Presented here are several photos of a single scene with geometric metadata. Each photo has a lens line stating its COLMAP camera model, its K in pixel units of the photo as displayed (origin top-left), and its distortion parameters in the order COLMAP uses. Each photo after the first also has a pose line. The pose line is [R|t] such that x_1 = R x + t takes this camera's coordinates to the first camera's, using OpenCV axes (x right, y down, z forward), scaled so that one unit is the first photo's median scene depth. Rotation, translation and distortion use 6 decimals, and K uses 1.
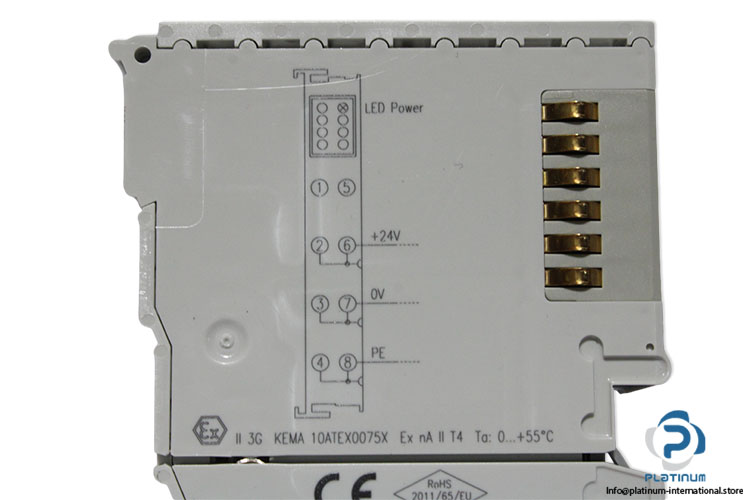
lens RADIAL K [[1746.7, 0, 374.6], [0, 1746.7, 249.6], [0, 0, 1]] dist [-0.008303, 0.000000]
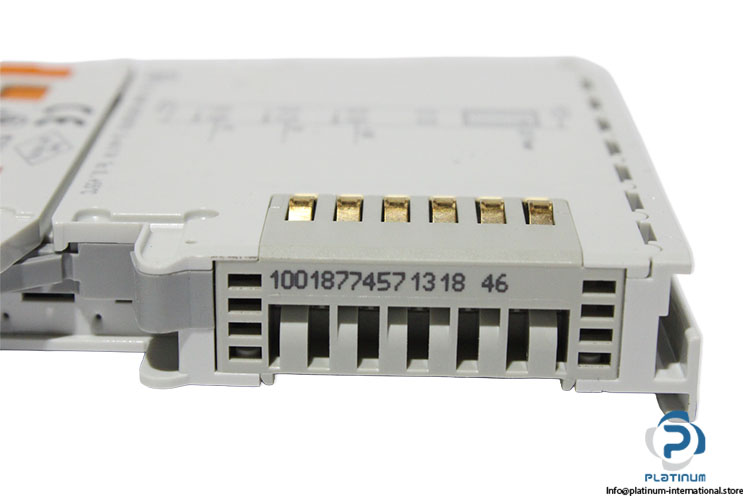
lens RADIAL K [[1657.9, 0, 374.0], [0, 1657.9, 250.0], [0, 0, 1]] dist [-0.056541, 0.000000]
pose [[-0.022719, 0.341332, -0.939668, 0.760429], [-0.992518, 0.105082, 0.062168, -0.053923], [0.119962, 0.934051, 0.336390, 0.796225]]
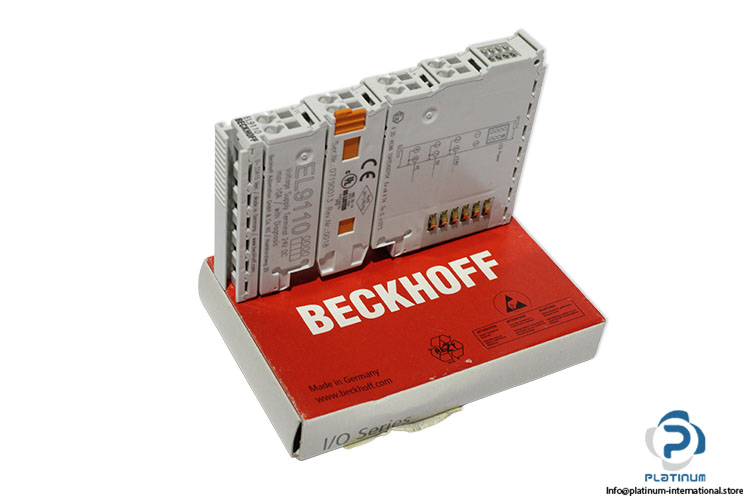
lens RADIAL K [[1094.8, 0, 375.9], [0, 1094.8, 249.8], [0, 0, 1]] dist [-0.025998, 0.000000]
pose [[-0.105881, 0.755128, 0.646970, -0.900626], [-0.926632, 0.161115, -0.339699, 0.654139], [-0.360753, -0.635471, 0.682667, -0.104075]]
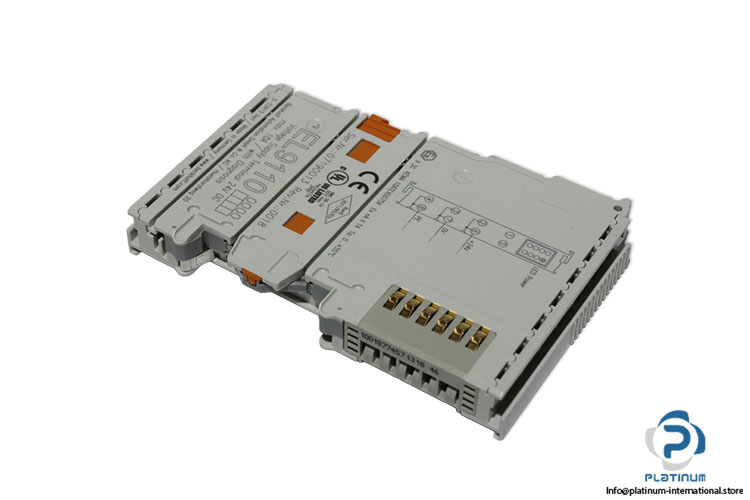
lens RADIAL K [[1341.9, 0, 374.2], [0, 1341.9, 249.9], [0, 0, 1]] dist [-0.066004, 0.000000]
pose [[-0.546440, 0.588139, -0.596235, 0.917088], [-0.832164, -0.301072, 0.465681, -0.590785], [0.094375, 0.750632, 0.653946, 0.066330]]
